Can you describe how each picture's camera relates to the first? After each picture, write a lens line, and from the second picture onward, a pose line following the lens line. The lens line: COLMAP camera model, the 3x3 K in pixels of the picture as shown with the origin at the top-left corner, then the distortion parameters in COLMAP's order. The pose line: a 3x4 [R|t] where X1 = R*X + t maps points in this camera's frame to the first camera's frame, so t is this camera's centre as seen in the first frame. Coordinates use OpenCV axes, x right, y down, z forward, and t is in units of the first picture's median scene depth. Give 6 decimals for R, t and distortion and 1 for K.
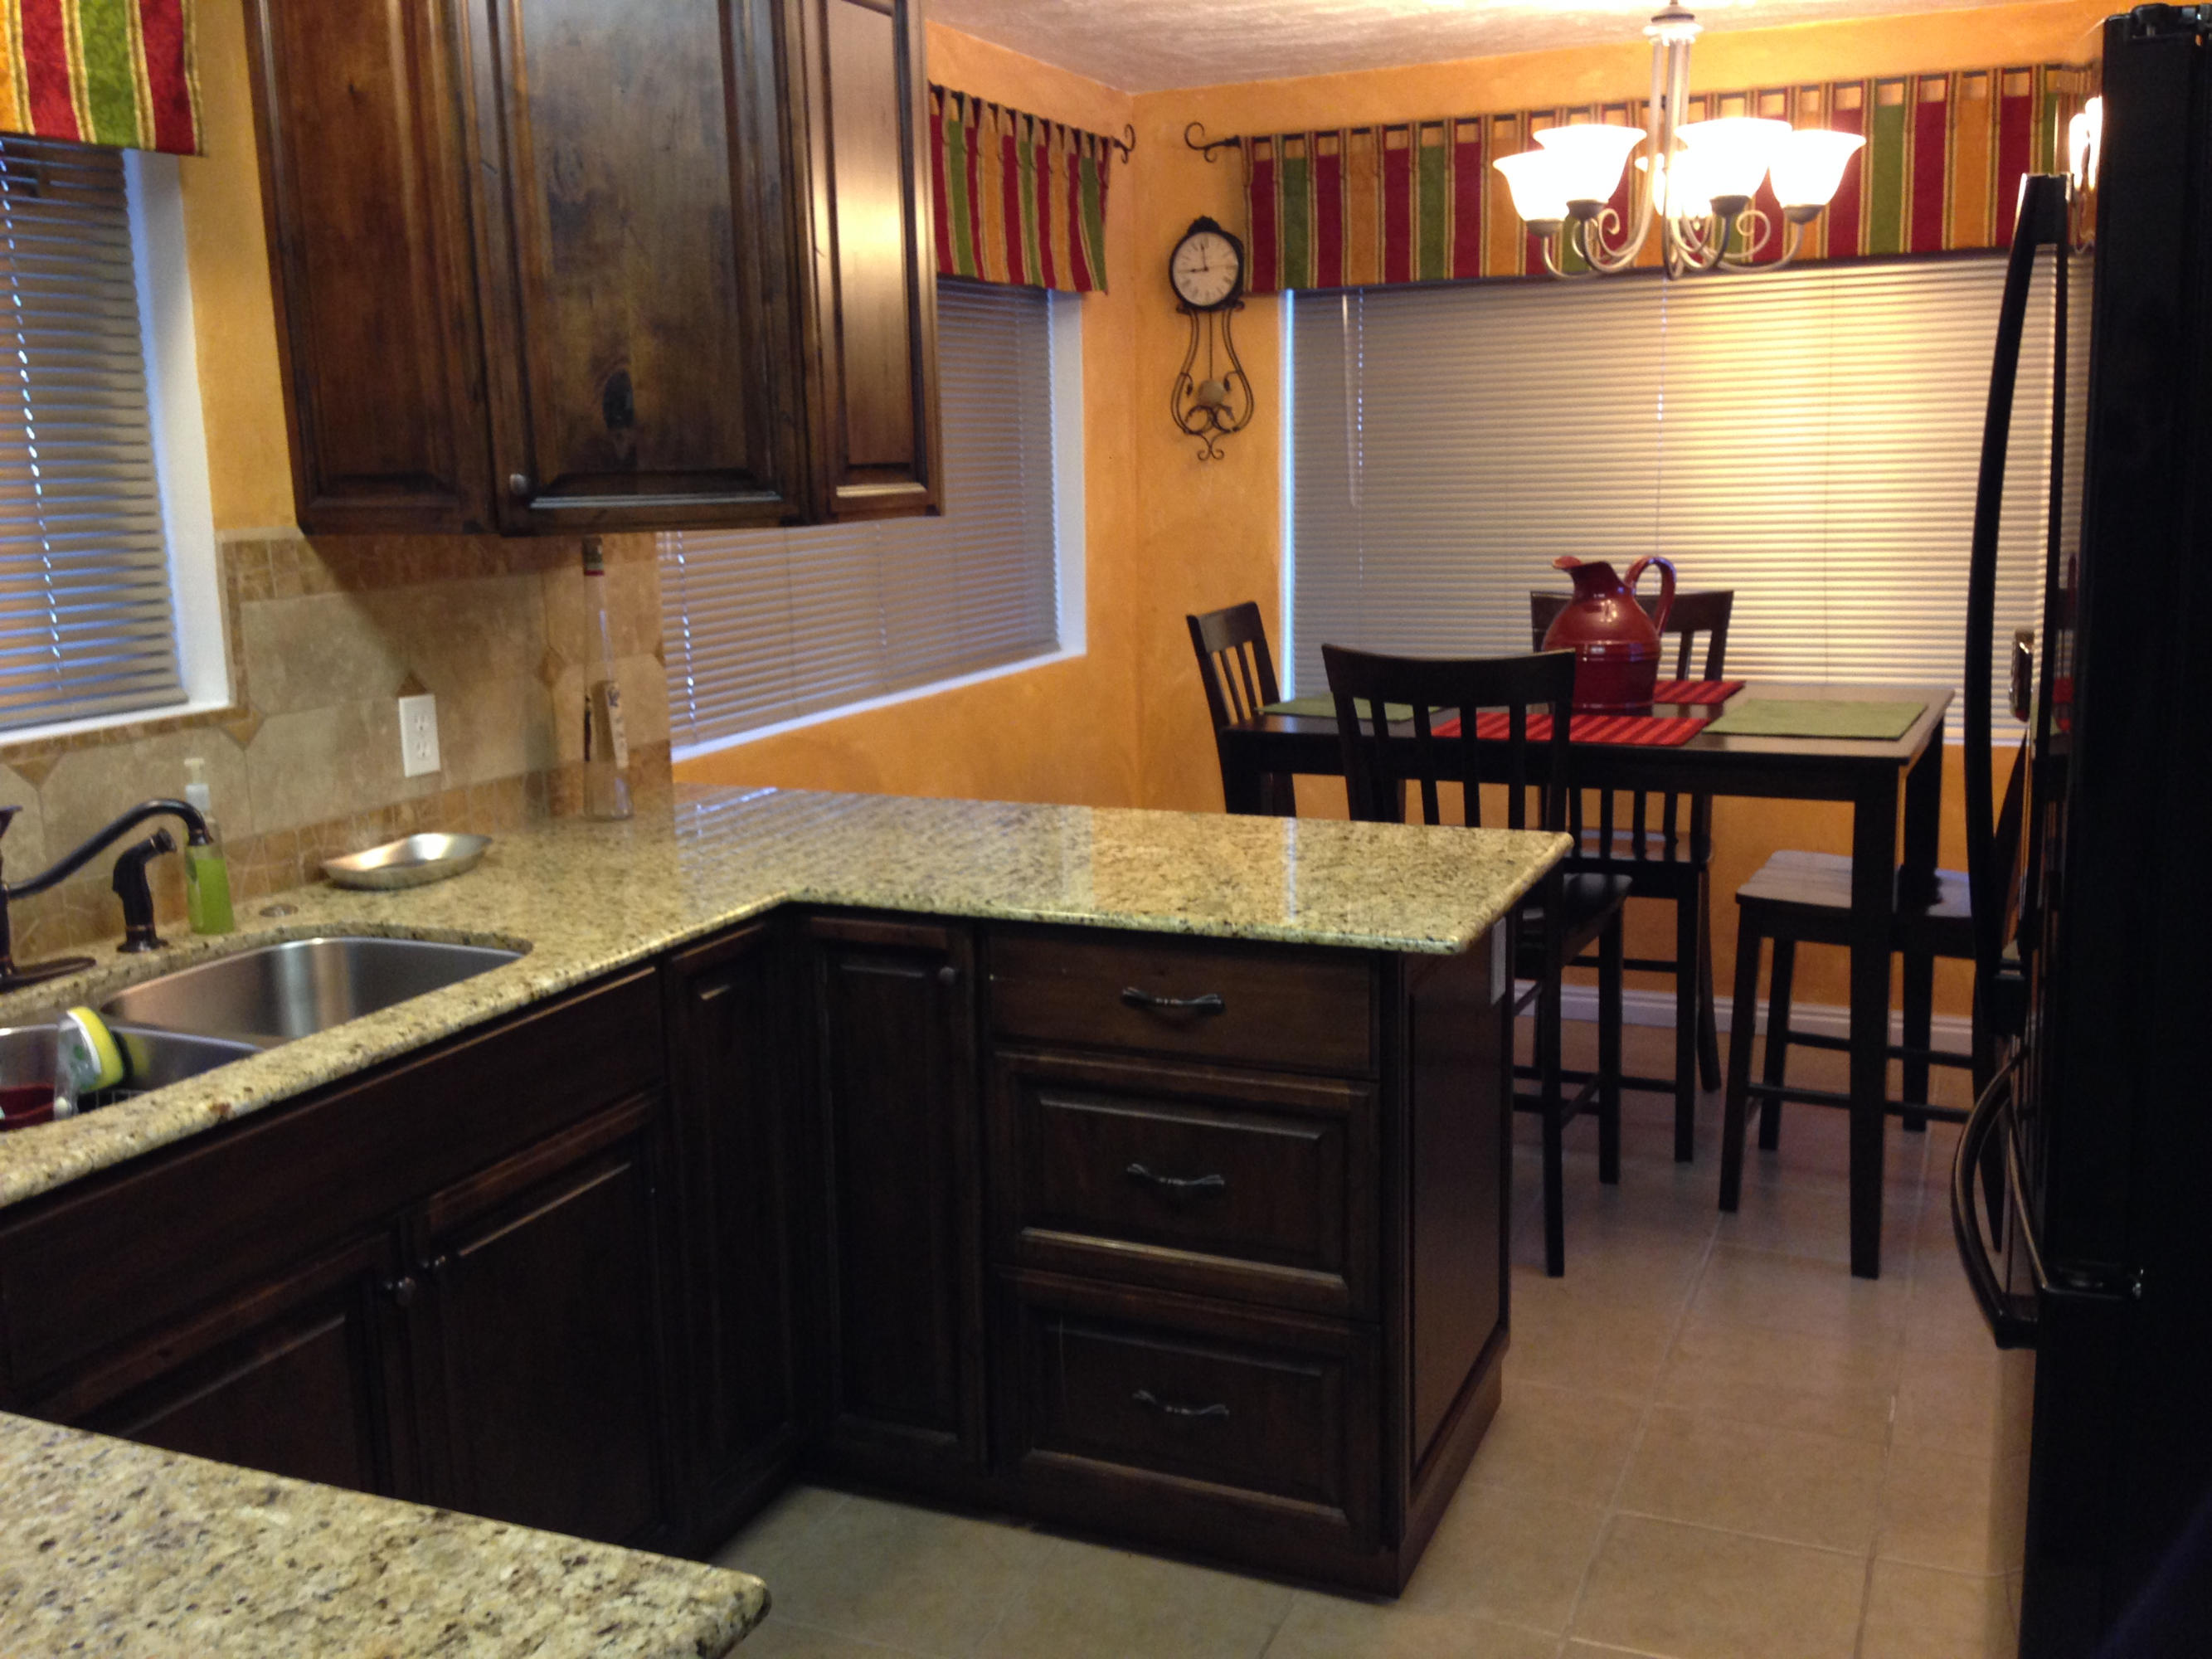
lens RADIAL K [[2039.0, 0, 1094.9], [0, 2039.0, 785.9], [0, 0, 1]] dist [0.041338, 0.000000]
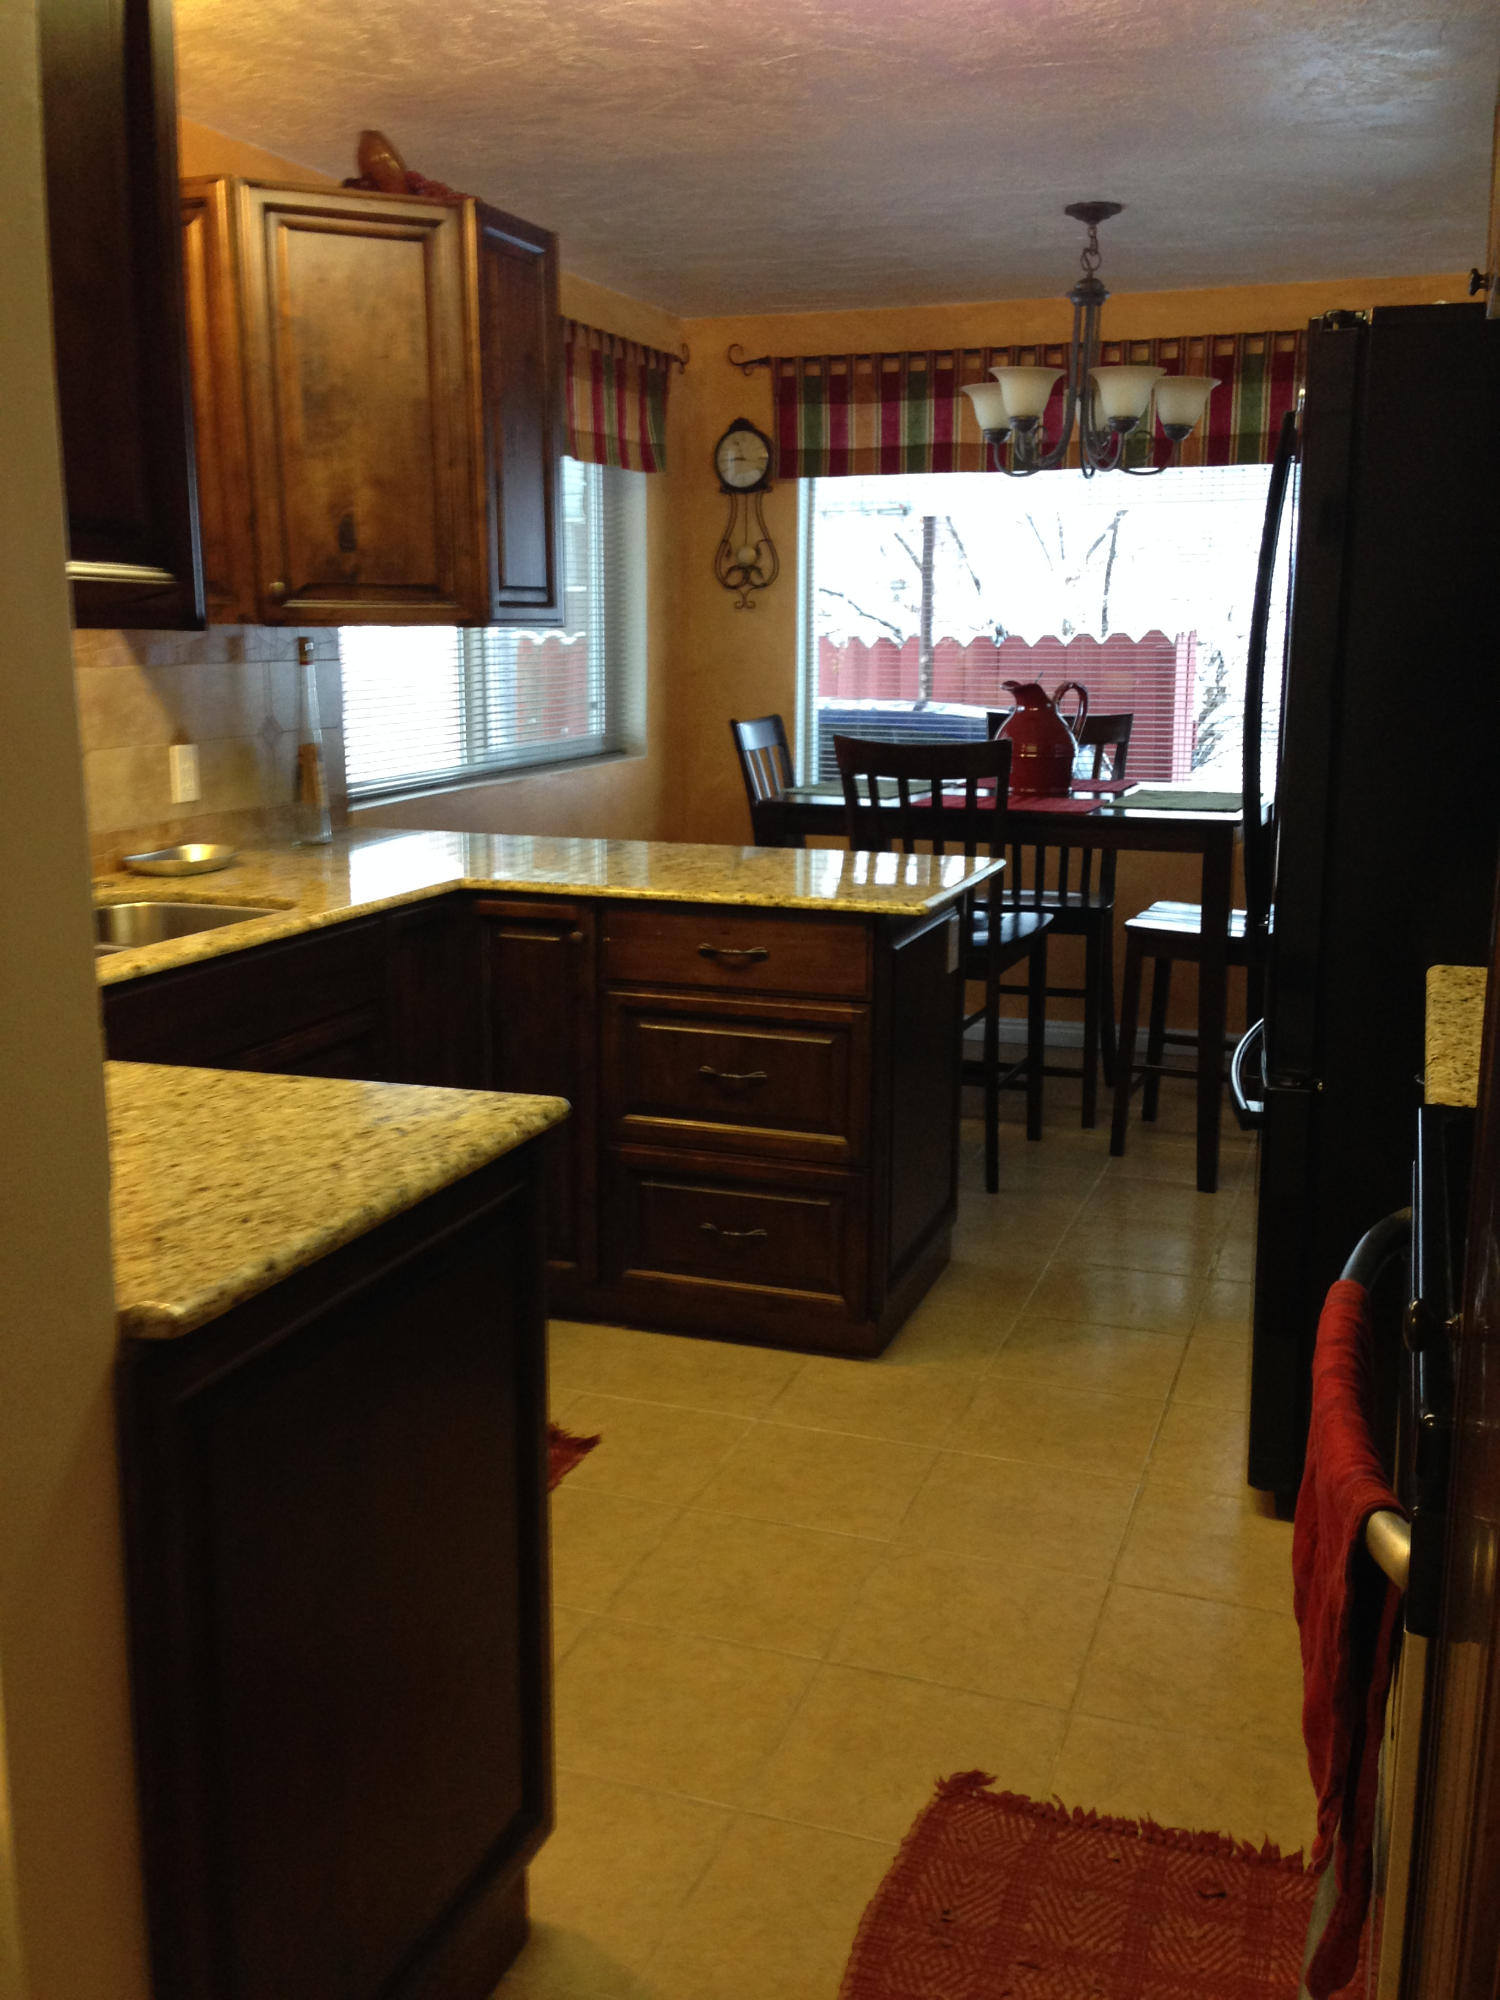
lens RADIAL K [[1843.4, 0, 763.4], [0, 1843.4, 950.2], [0, 0, 1]] dist [0.041338, 0.000000]
pose [[0.996491, 0.013853, 0.082541, -0.045755], [-0.014638, 0.999853, 0.008921, 0.083993], [-0.082406, -0.010098, 0.996548, -0.302202]]
